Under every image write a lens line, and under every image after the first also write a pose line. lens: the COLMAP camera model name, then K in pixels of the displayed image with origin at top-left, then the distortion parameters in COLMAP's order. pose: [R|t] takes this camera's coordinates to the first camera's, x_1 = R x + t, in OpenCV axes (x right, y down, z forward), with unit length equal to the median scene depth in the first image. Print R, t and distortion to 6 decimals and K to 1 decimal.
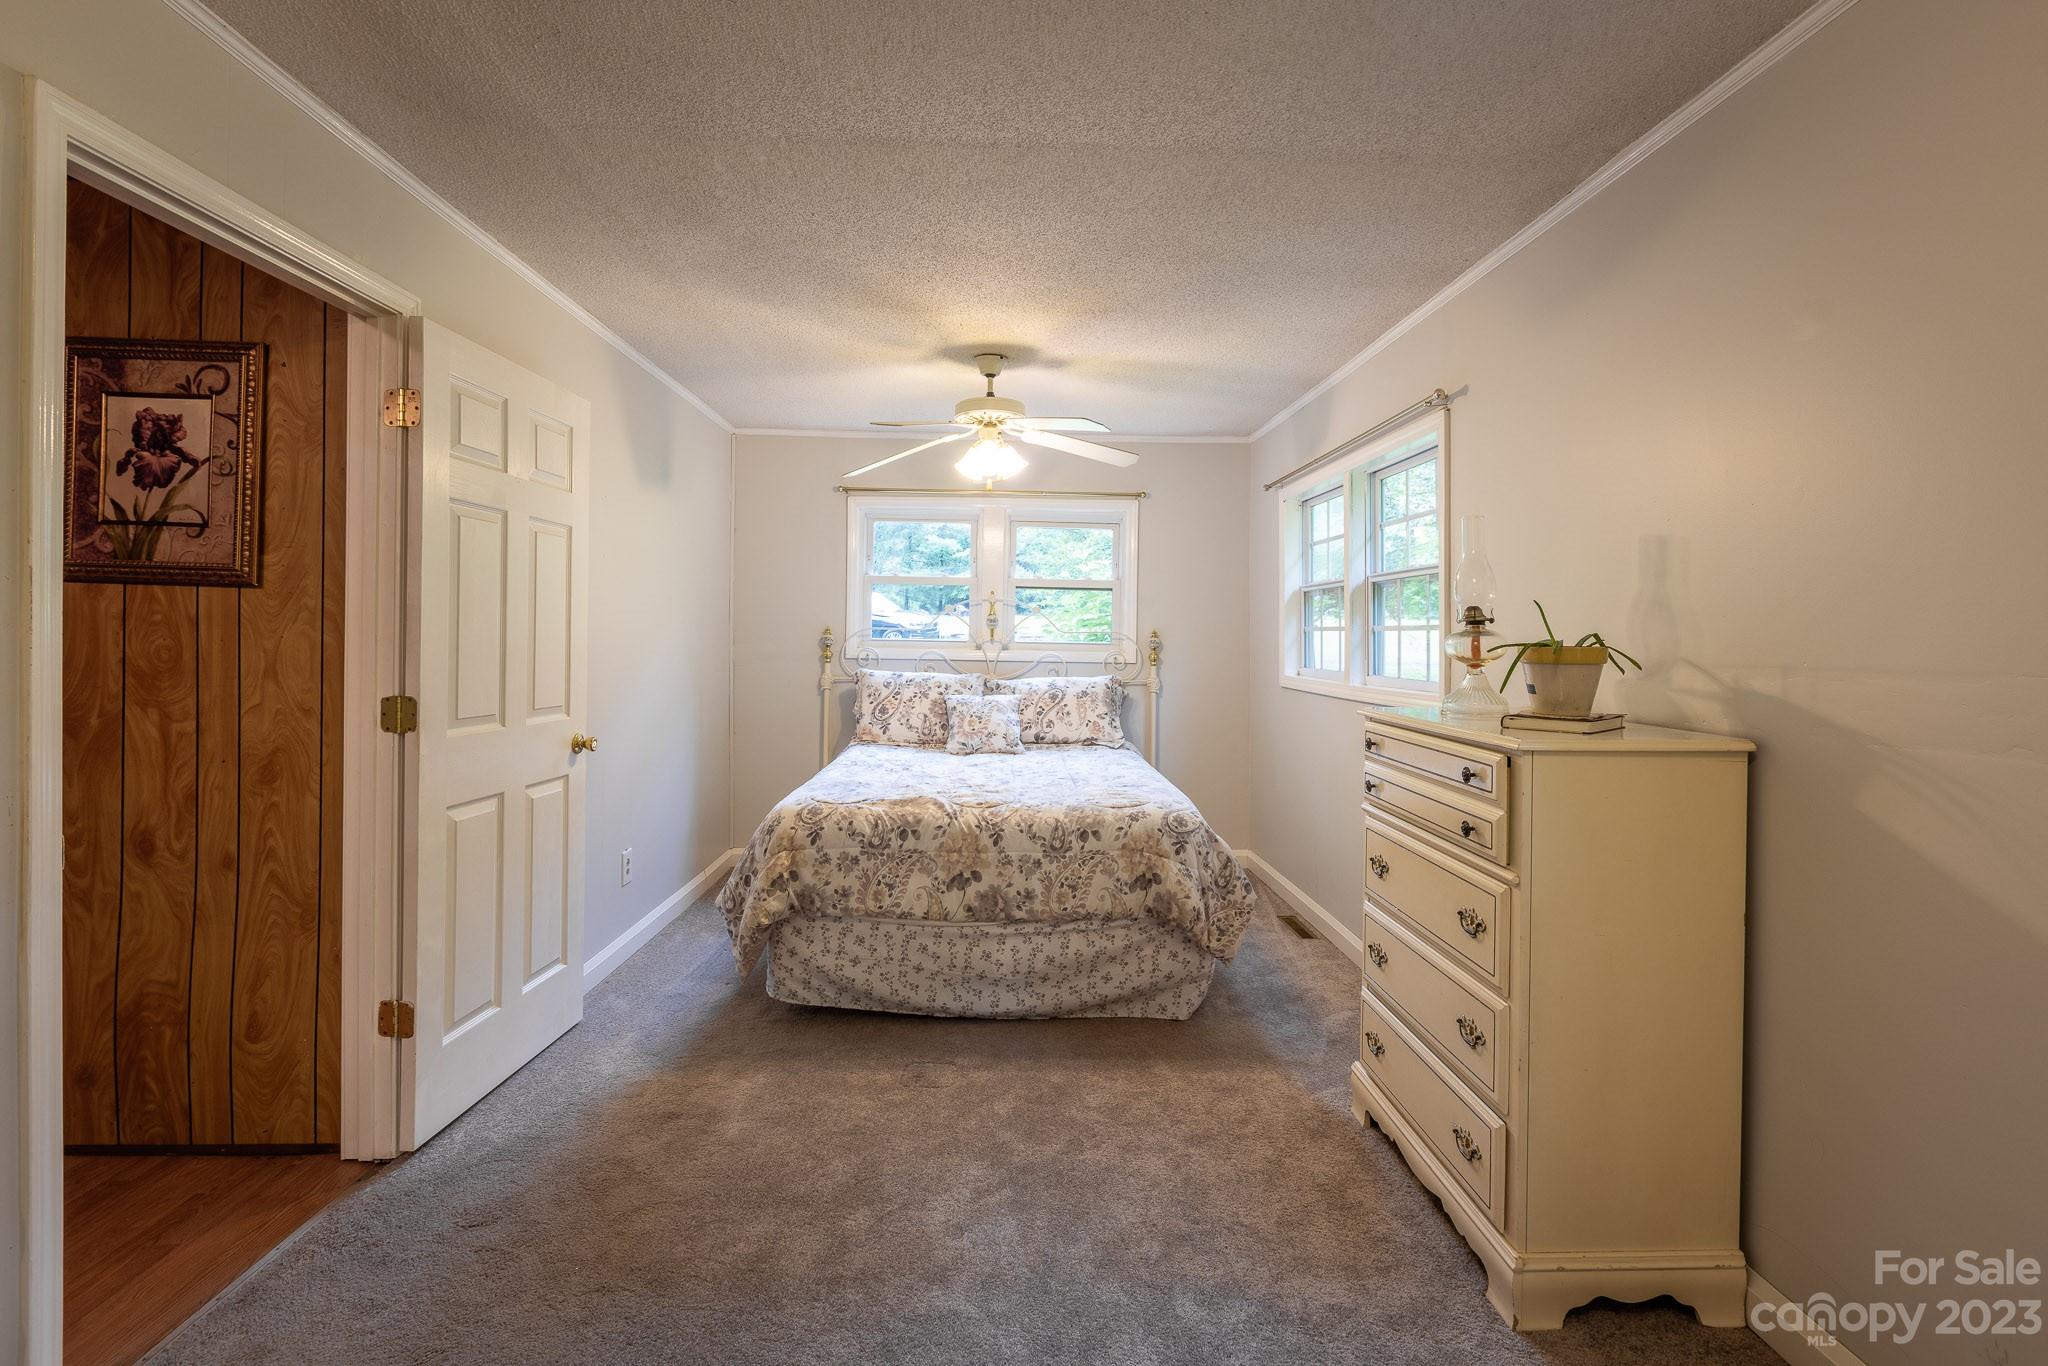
lens RADIAL K [[929.0, 0, 1028.6], [0, 929.0, 635.0], [0, 0, 1]] dist [-0.001571, 0.000129]
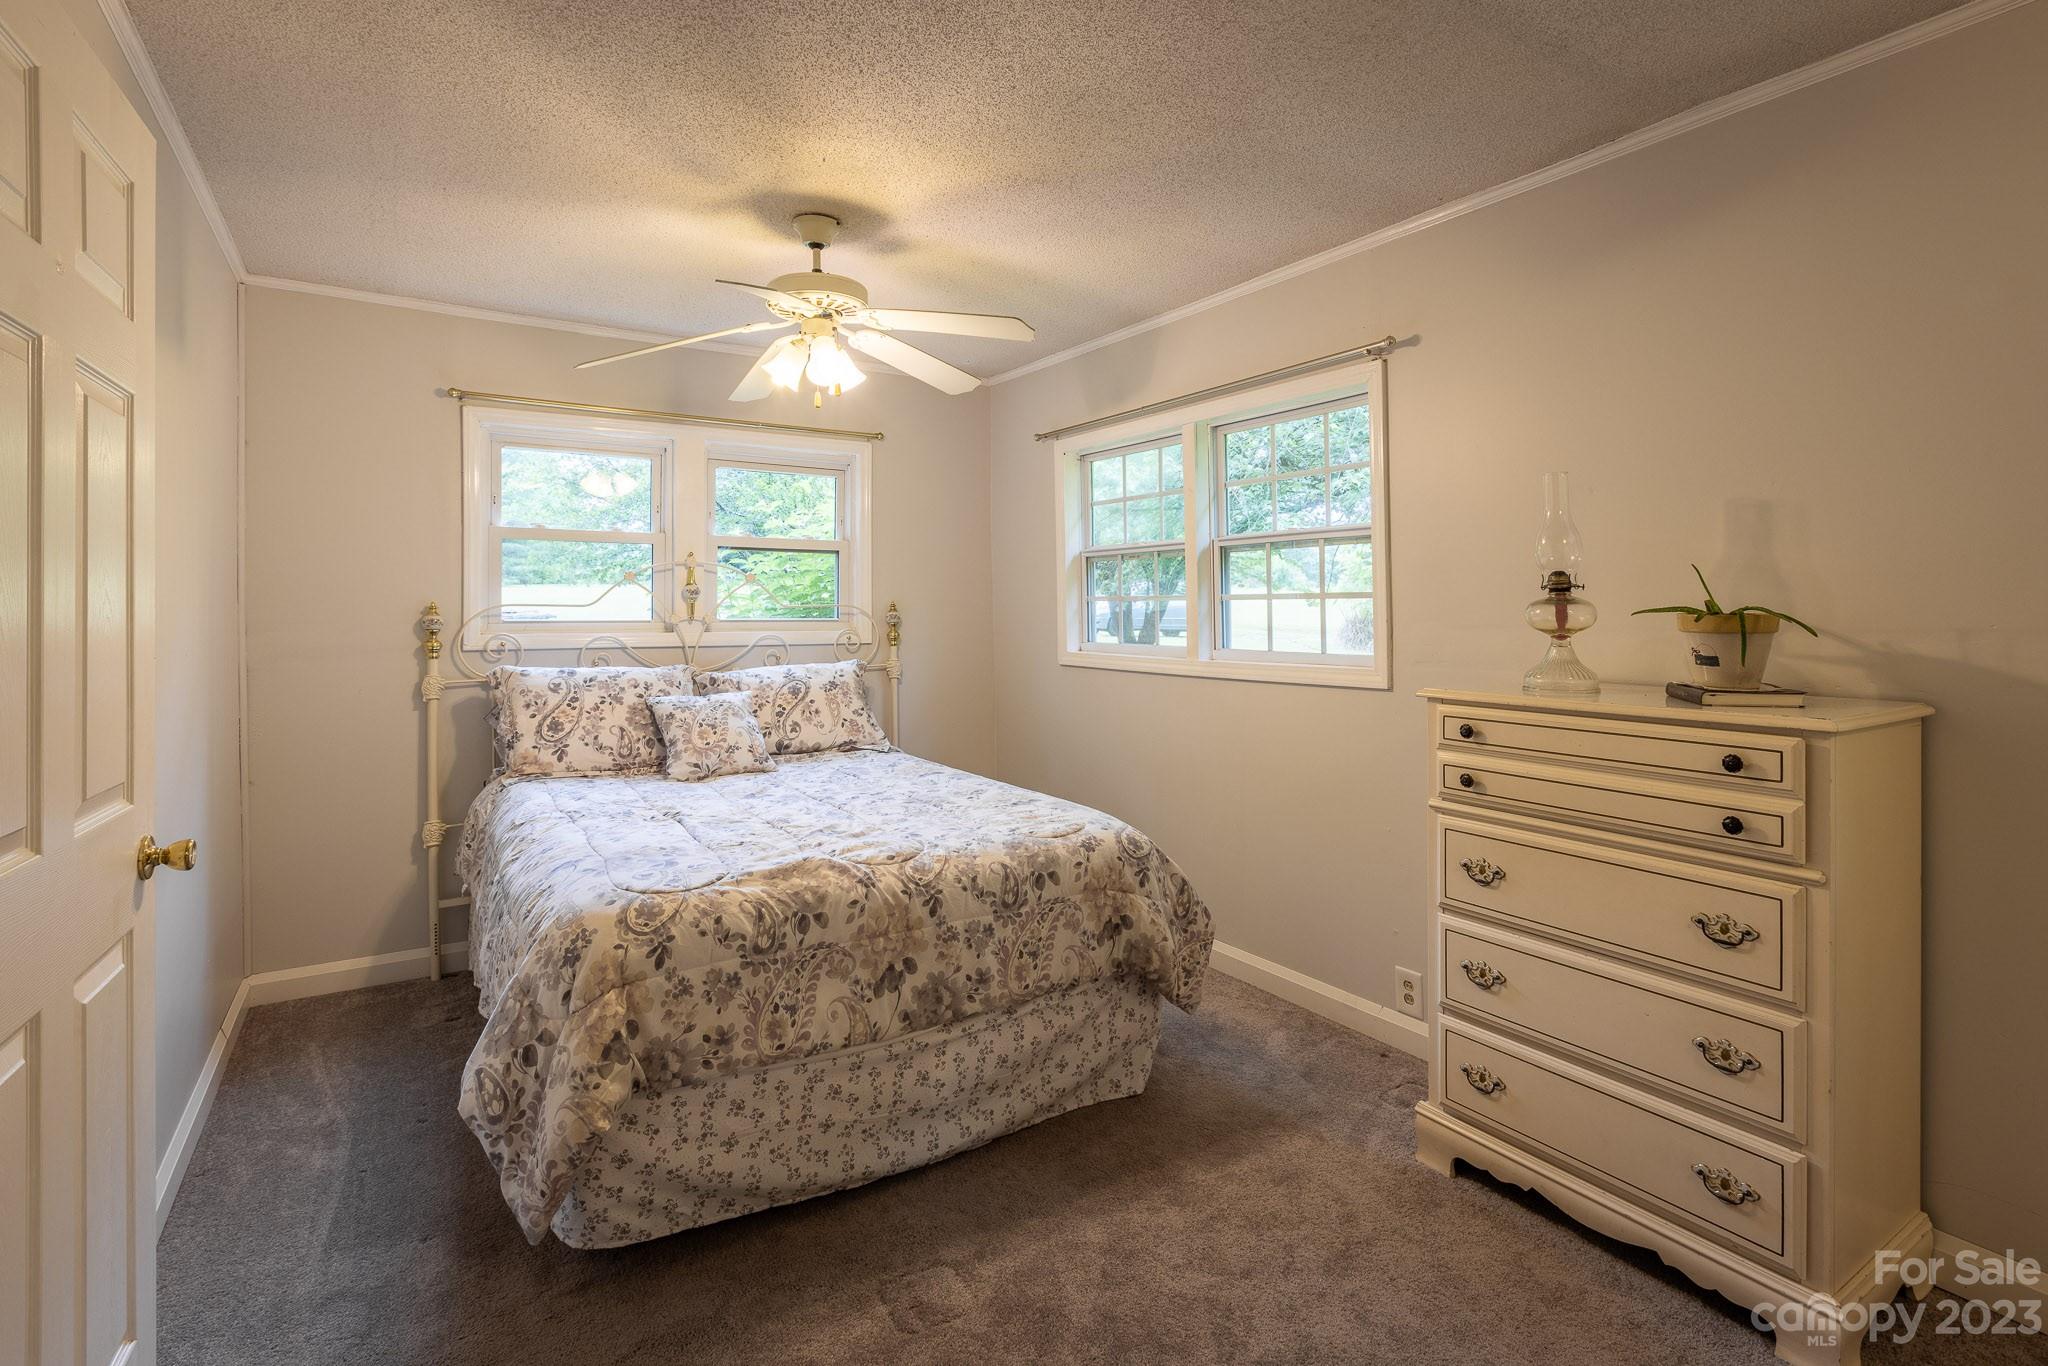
lens RADIAL K [[973.1, 0, 1023.4], [0, 973.1, 603.0], [0, 0, 1]] dist [0.001124, 0.000755]
pose [[0.859580, -0.012159, 0.510856, -0.344542], [0.013860, 0.999904, 0.000477, -0.005813], [-0.510813, 0.006671, 0.859666, 0.339179]]
